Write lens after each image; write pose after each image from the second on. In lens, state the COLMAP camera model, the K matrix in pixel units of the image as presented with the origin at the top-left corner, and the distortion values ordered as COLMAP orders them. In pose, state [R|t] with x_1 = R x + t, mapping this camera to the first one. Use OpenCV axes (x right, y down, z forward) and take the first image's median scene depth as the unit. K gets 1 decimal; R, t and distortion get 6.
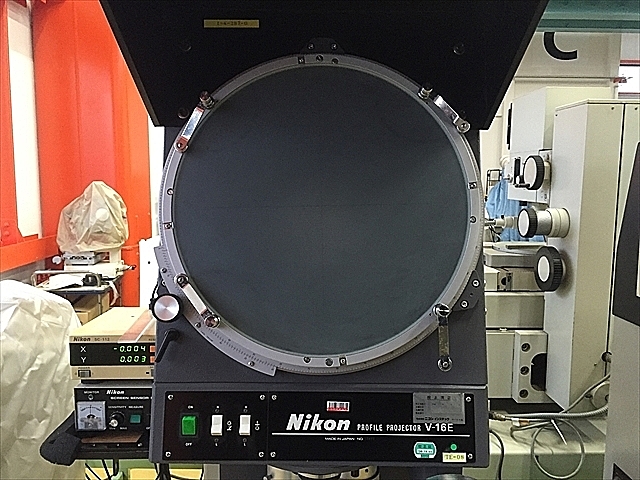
lens RADIAL K [[547.1, 0, 320.0], [0, 547.1, 240.0], [0, 0, 1]] dist [0.084065, -0.117230]
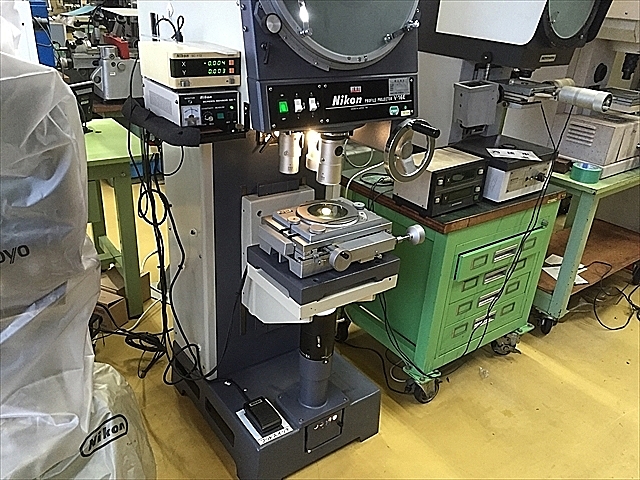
lens RADIAL K [[547.1, 0, 320.0], [0, 547.1, 240.0], [0, 0, 1]] dist [0.084065, -0.117230]
pose [[0.809683, -0.210321, 0.547886, -1.072715], [0.007360, 0.937142, 0.348870, 0.145968], [-0.586821, -0.278442, 0.760336, -0.340635]]
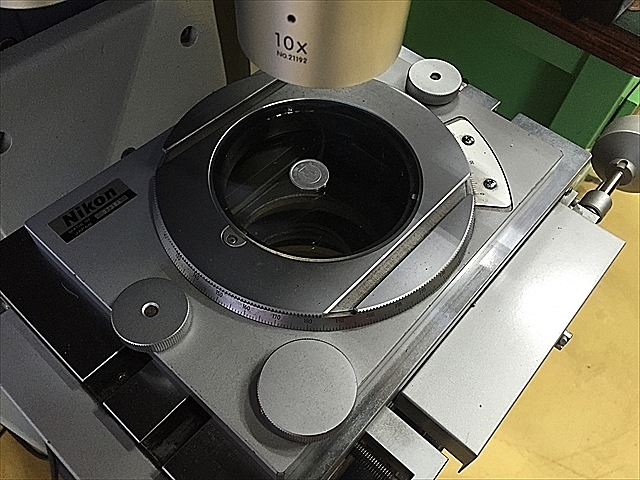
lens RADIAL K [[551.1, 0, 320.0], [0, 551.1, 240.0], [0, 0, 1]] dist [0.071074, -0.099949]
pose [[0.671725, -0.597716, 0.437631, -0.187058], [0.027717, 0.610618, 0.791440, 0.442742], [-0.740281, -0.519501, 0.426735, 0.919009]]
